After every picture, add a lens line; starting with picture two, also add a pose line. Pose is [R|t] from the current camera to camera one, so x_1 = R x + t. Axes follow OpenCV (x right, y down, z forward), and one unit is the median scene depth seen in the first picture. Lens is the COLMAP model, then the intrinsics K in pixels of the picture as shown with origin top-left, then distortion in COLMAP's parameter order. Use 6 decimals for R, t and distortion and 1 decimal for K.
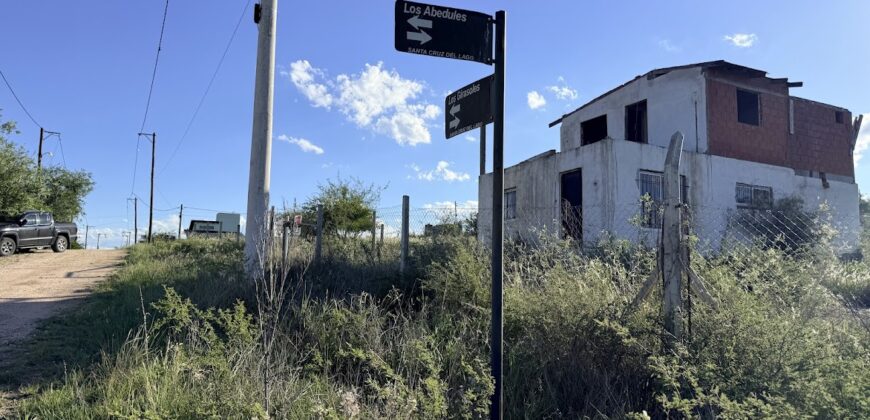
lens RADIAL K [[603.6, 0, 430.4], [0, 603.6, 212.1], [0, 0, 1]] dist [0.075745, -0.120064]
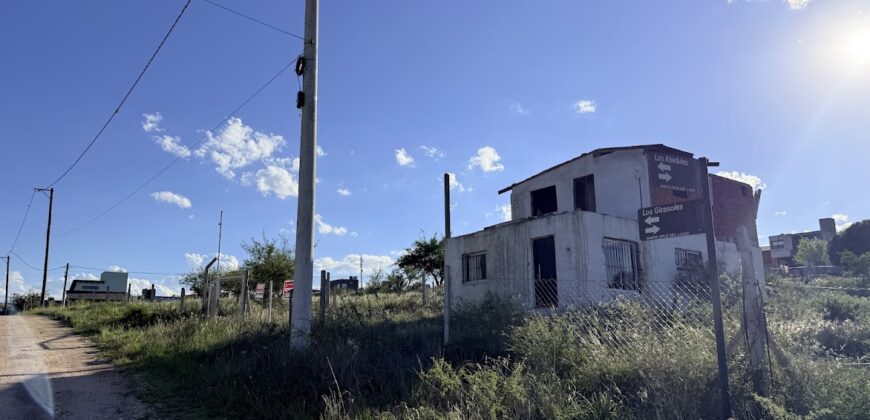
lens RADIAL K [[603.6, 0, 430.4], [0, 603.6, 212.1], [0, 0, 1]] dist [0.075745, -0.120064]
pose [[0.983077, 0.006873, 0.183063, -0.160537], [0.009335, 0.996119, -0.087525, -0.016777], [-0.182954, 0.087752, 0.979197, -0.058322]]
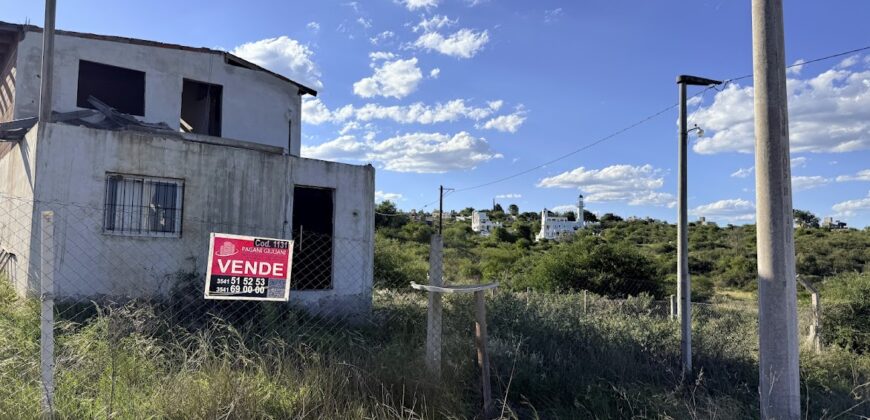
lens RADIAL K [[603.6, 0, 430.4], [0, 603.6, 212.1], [0, 0, 1]] dist [0.075745, -0.120064]
pose [[-0.256122, 0.042295, 0.965719, -0.488112], [-0.133996, 0.987844, -0.078802, 0.002985], [-0.957312, -0.149585, -0.247341, 0.939948]]
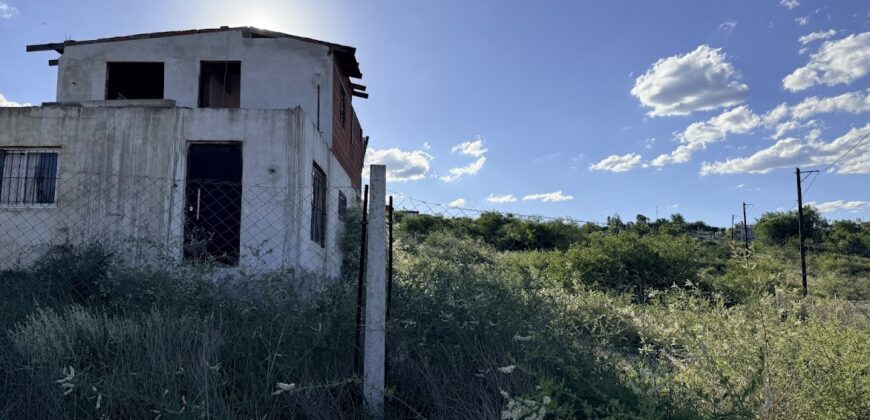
lens RADIAL K [[603.6, 0, 430.4], [0, 603.6, 212.1], [0, 0, 1]] dist [0.075745, -0.120064]
pose [[0.426703, 0.078941, 0.900940, -0.211940], [-0.095950, 0.994512, -0.041696, 0.007784], [-0.899288, -0.068653, 0.431936, 0.468941]]
